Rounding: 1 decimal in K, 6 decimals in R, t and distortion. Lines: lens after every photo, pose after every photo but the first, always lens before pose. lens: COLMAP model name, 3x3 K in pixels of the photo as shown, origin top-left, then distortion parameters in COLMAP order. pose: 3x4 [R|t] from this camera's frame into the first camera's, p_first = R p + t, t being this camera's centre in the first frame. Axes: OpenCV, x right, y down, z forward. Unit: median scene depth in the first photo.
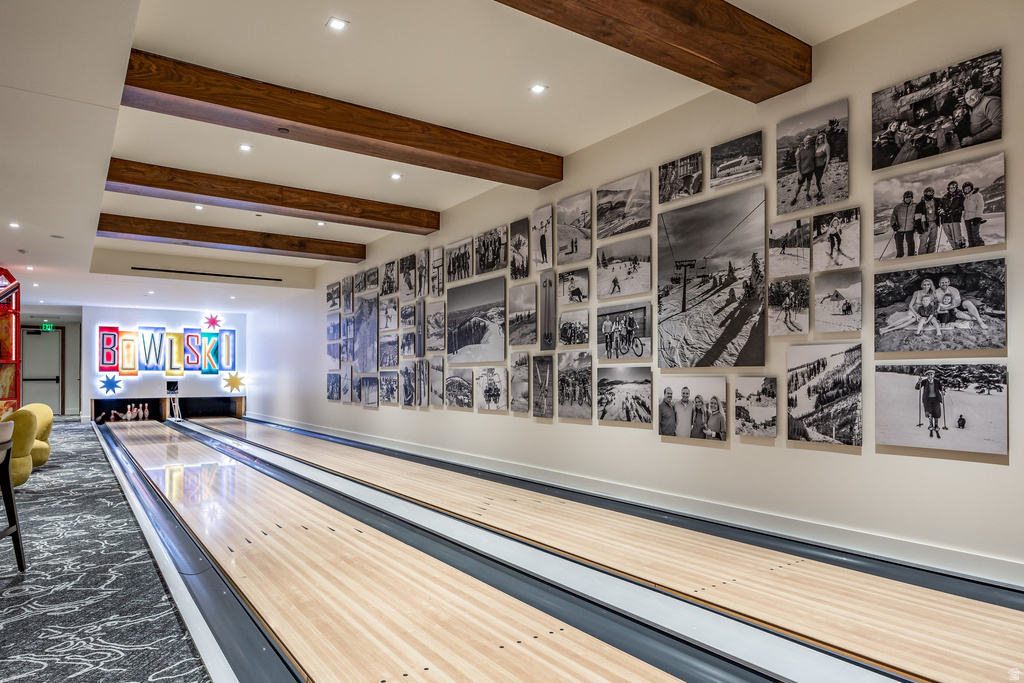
lens RADIAL K [[612.7, 0, 510.5], [0, 612.7, 348.3], [0, 0, 1]] dist [-0.013758, -0.005438]
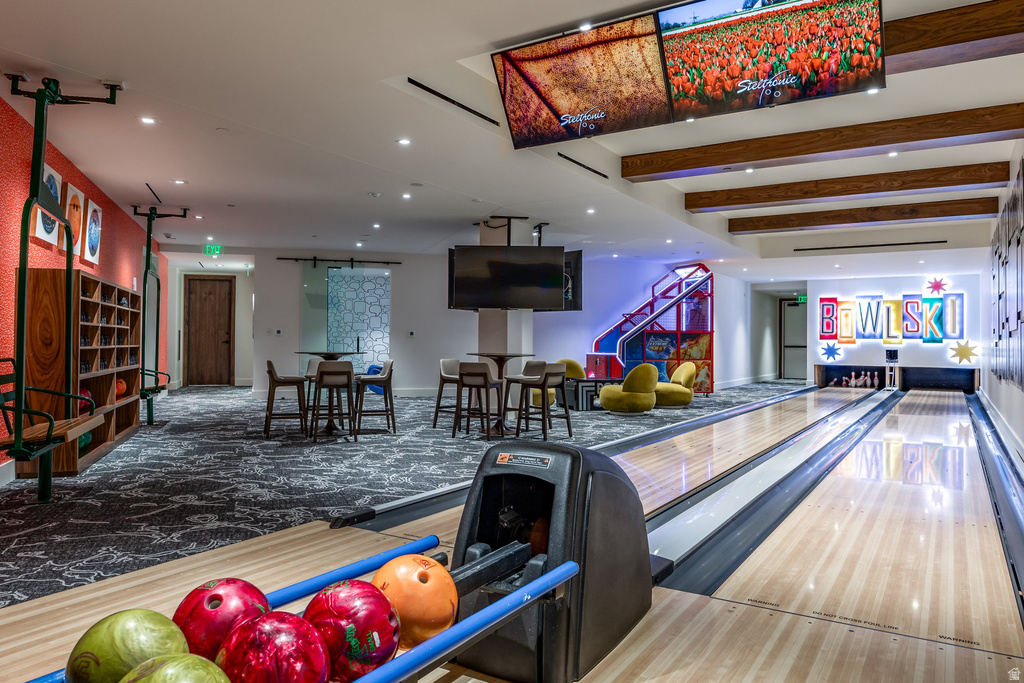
lens RADIAL K [[689.3, 0, 504.9], [0, 689.3, 320.9], [0, 0, 1]] dist [-0.007701, -0.004262]
pose [[0.431695, -0.019797, -0.901802, 0.176144], [0.028893, 0.999550, -0.008112, -0.001258], [0.901557, -0.022554, 0.432073, -0.035295]]
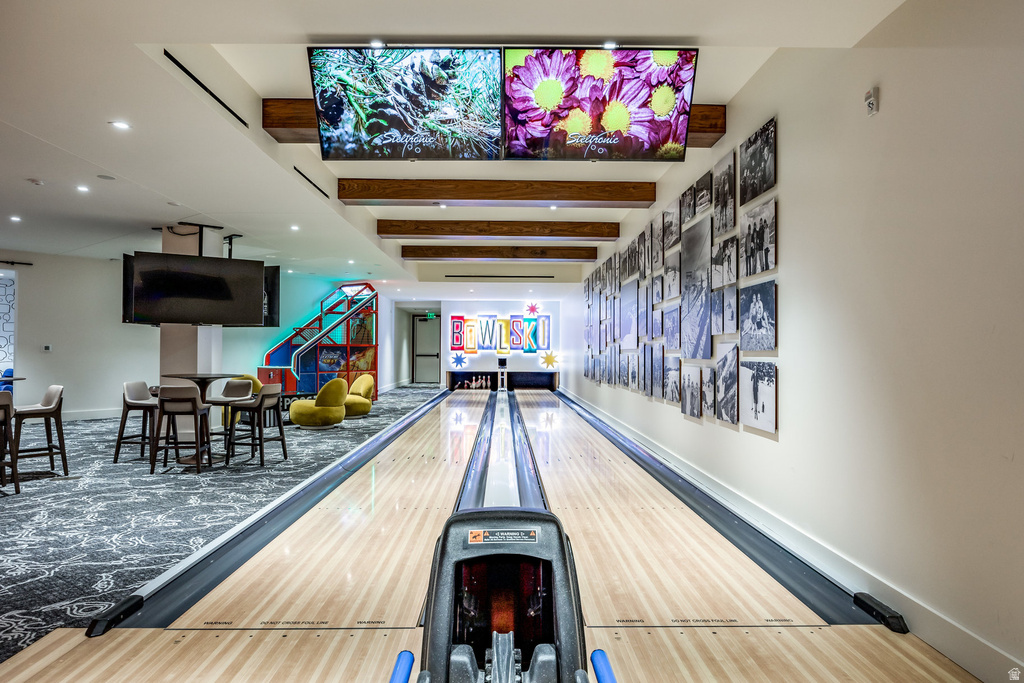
lens RADIAL K [[618.8, 0, 511.3], [0, 618.8, 334.4], [0, 0, 1]] dist [-0.004899, -0.003284]
pose [[0.846077, -0.007220, -0.533011, 0.133043], [0.014729, 0.999843, 0.009836, -0.007084], [0.532857, -0.016172, 0.846051, -0.052708]]
